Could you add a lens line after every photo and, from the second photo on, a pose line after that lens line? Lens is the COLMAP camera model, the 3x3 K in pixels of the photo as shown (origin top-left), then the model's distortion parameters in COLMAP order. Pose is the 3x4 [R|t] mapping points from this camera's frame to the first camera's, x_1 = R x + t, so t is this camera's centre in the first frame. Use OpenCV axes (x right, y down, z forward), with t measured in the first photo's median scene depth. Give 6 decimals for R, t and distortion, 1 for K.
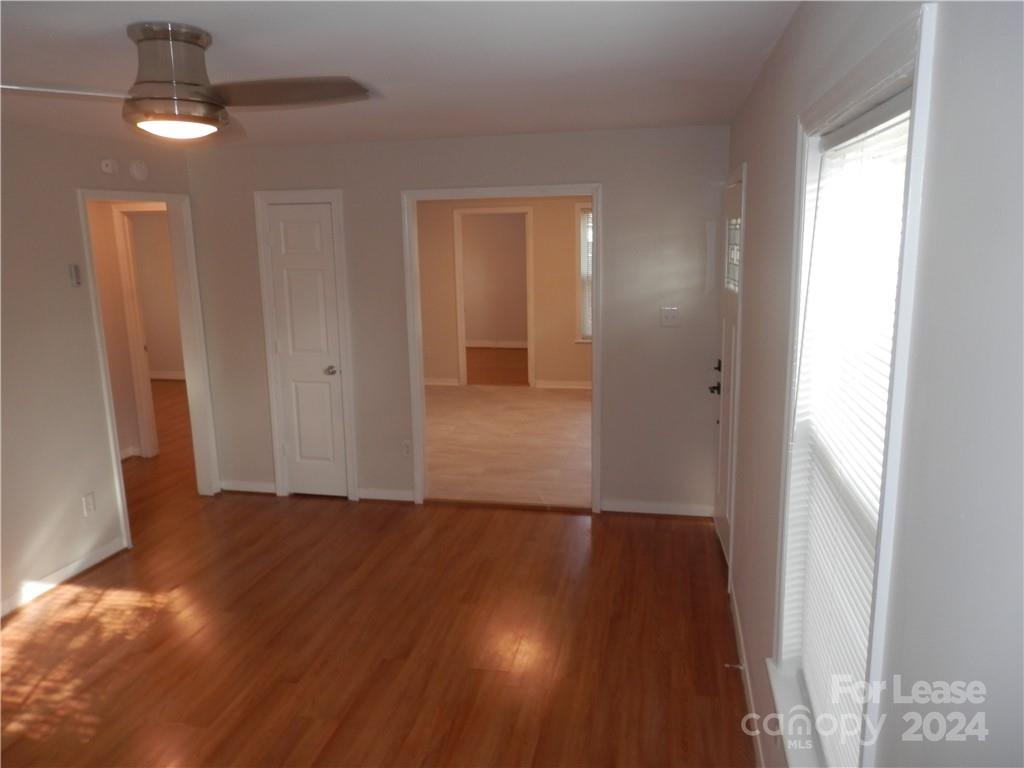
lens RADIAL K [[750.8, 0, 521.8], [0, 750.8, 387.2], [0, 0, 1]] dist [0.010576, 0.007721]
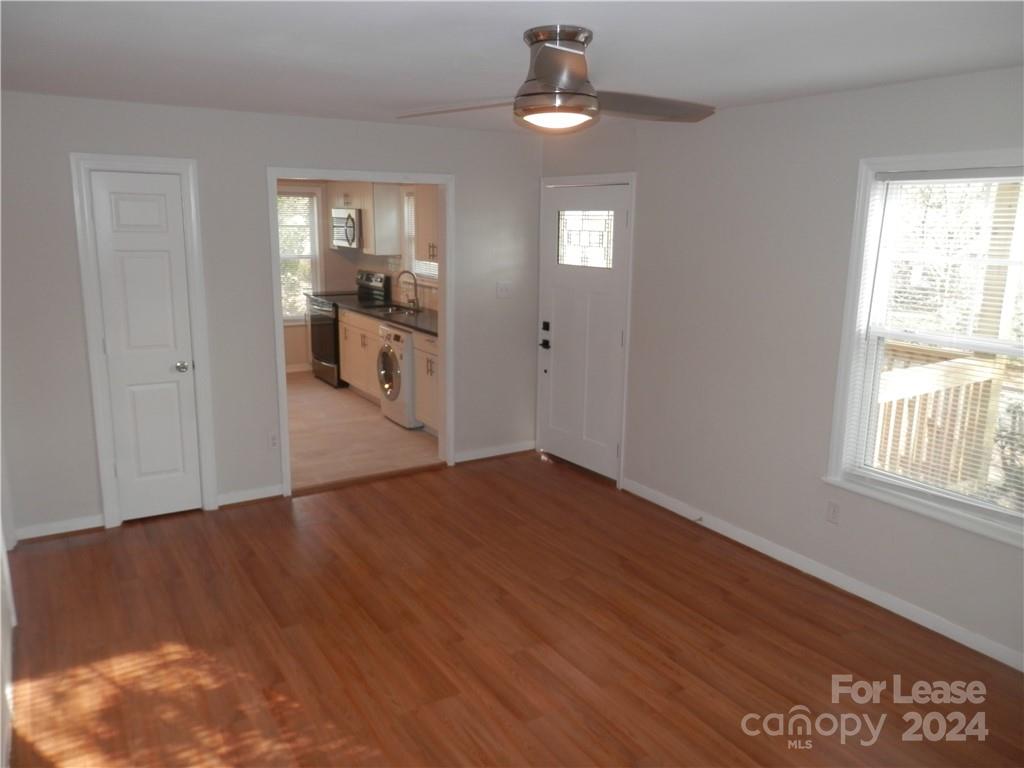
lens RADIAL K [[750.8, 0, 515.9], [0, 750.8, 380.5], [0, 0, 1]] dist [0.010576, 0.007721]
pose [[0.721180, -0.119713, 0.682326, -0.580187], [0.109996, 0.992248, 0.057829, -0.014733], [-0.683960, 0.033348, 0.728757, 0.100902]]
